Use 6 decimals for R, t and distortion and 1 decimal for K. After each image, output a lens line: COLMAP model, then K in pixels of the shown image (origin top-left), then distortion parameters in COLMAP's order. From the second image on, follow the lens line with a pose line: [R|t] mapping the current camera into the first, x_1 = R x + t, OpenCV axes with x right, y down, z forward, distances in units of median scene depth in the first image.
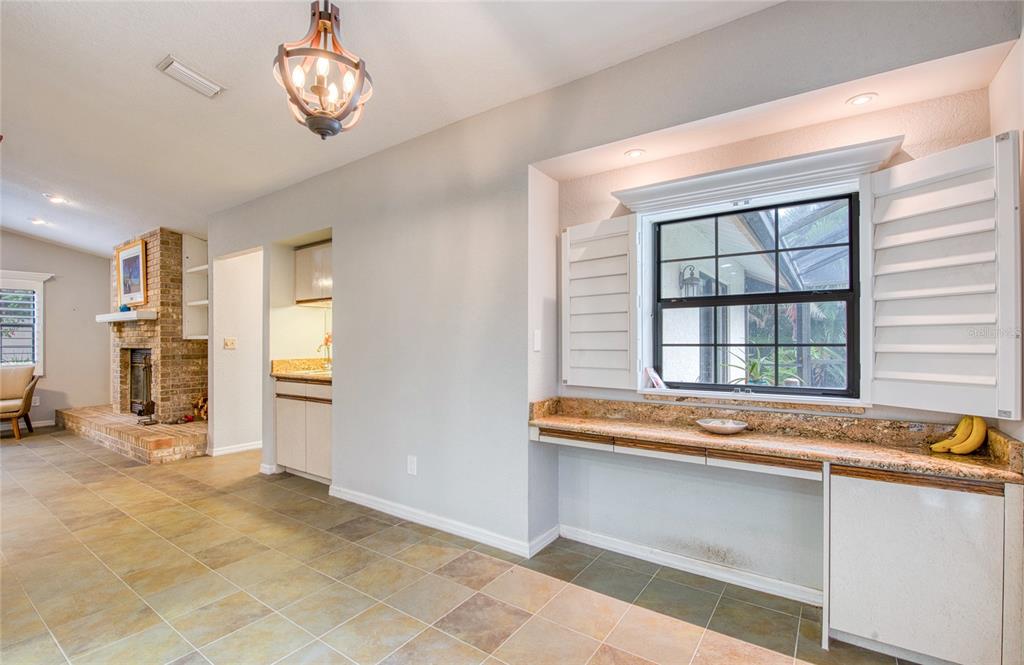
lens RADIAL K [[464.3, 0, 513.3], [0, 464.3, 342.7], [0, 0, 1]] dist [-0.009464, -0.002099]
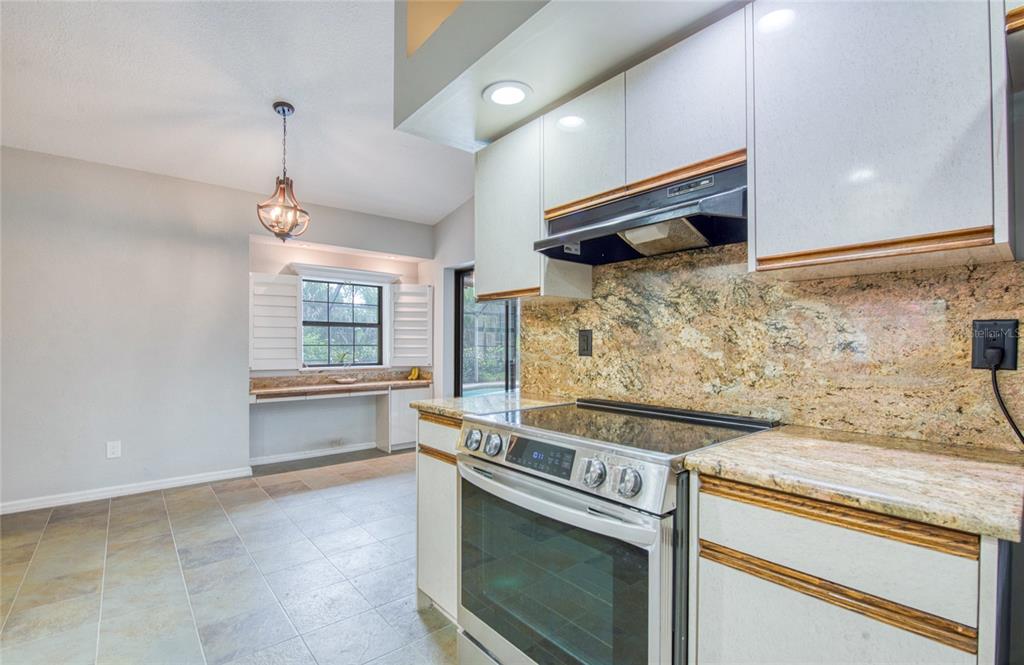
lens RADIAL K [[464.3, 0, 498.3], [0, 464.3, 340.7], [0, 0, 1]] dist [-0.009464, -0.002099]
pose [[0.281580, 0.008309, 0.959502, -0.881741], [0.003286, 0.999948, -0.009624, 0.005682], [-0.959532, 0.005863, 0.281539, -0.203745]]
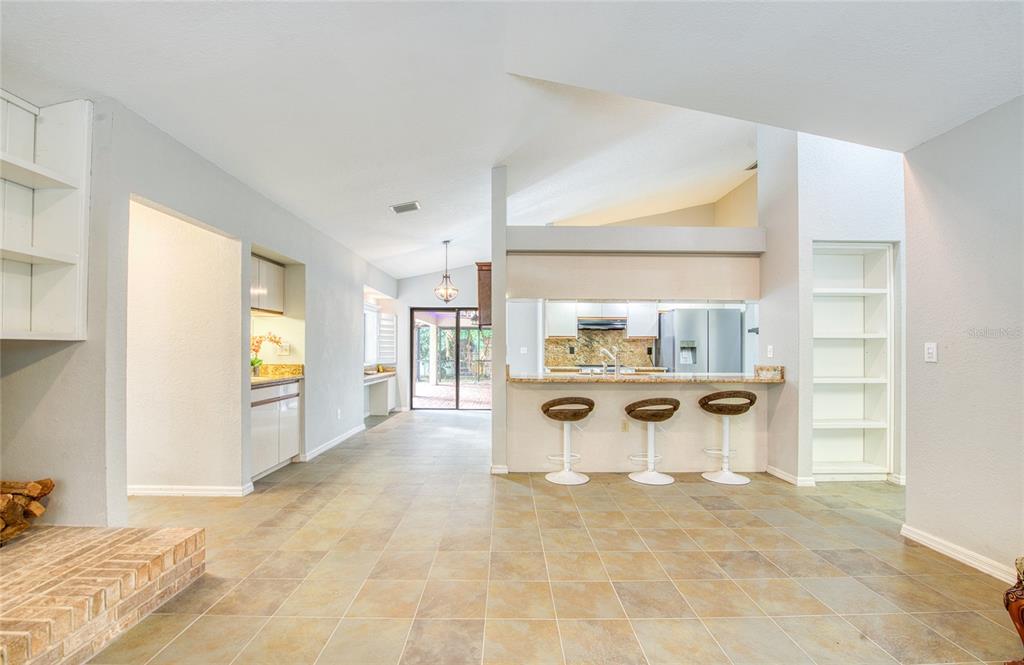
lens RADIAL K [[429.5, 0, 507.1], [0, 429.5, 350.3], [0, 0, 1]] dist [-0.016976, 0.000637]
pose [[-0.578930, 0.001130, 0.815377, -1.739915], [0.001464, 0.999999, -0.000347, 0.002941], [-0.815376, 0.000993, -0.578931, 1.231519]]
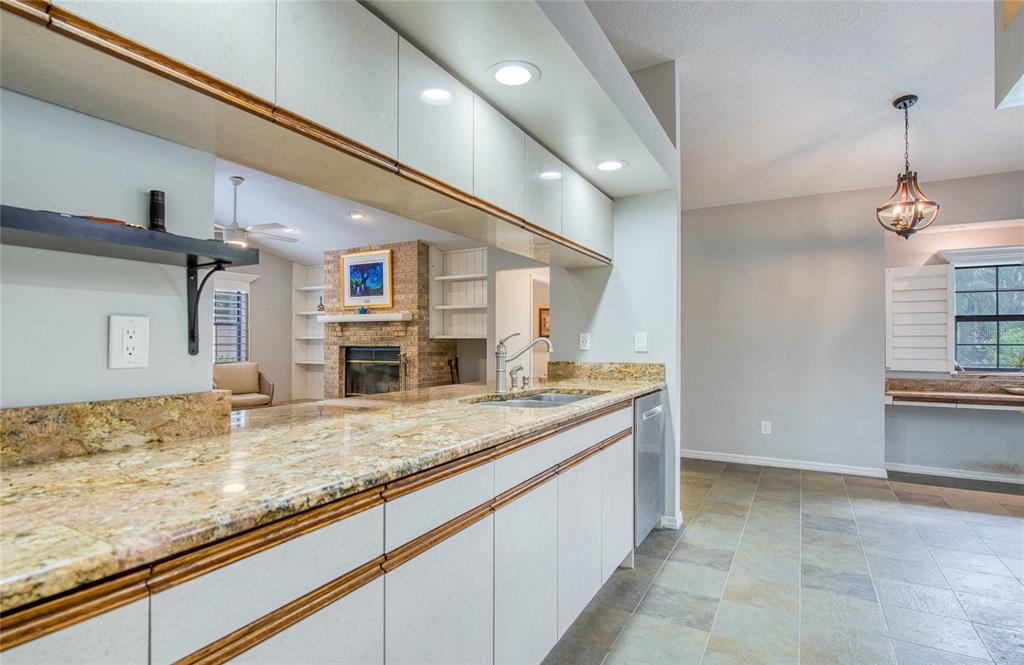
lens RADIAL K [[512.4, 0, 521.8], [0, 512.4, 345.8], [0, 0, 1]] dist [-0.002412, -0.001671]
pose [[0.994391, 0.004794, 0.105662, -0.957949], [-0.005200, 0.999980, 0.003566, 0.007531], [-0.105642, -0.004096, 0.994396, -0.420981]]
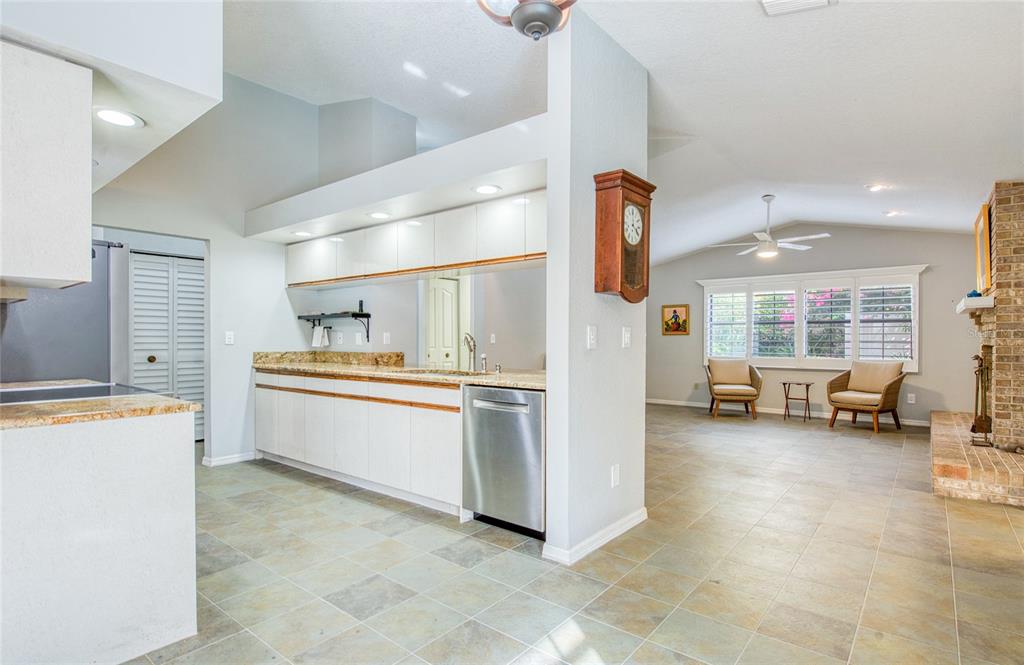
lens RADIAL K [[512.4, 0, 512.6], [0, 512.4, 338.7], [0, 0, 1]] dist [-0.002412, -0.001671]
pose [[-0.067187, 0.003719, -0.997733, 0.150402], [-0.003624, 0.999986, 0.003971, 0.000885], [0.997734, 0.003883, -0.067173, 0.426228]]
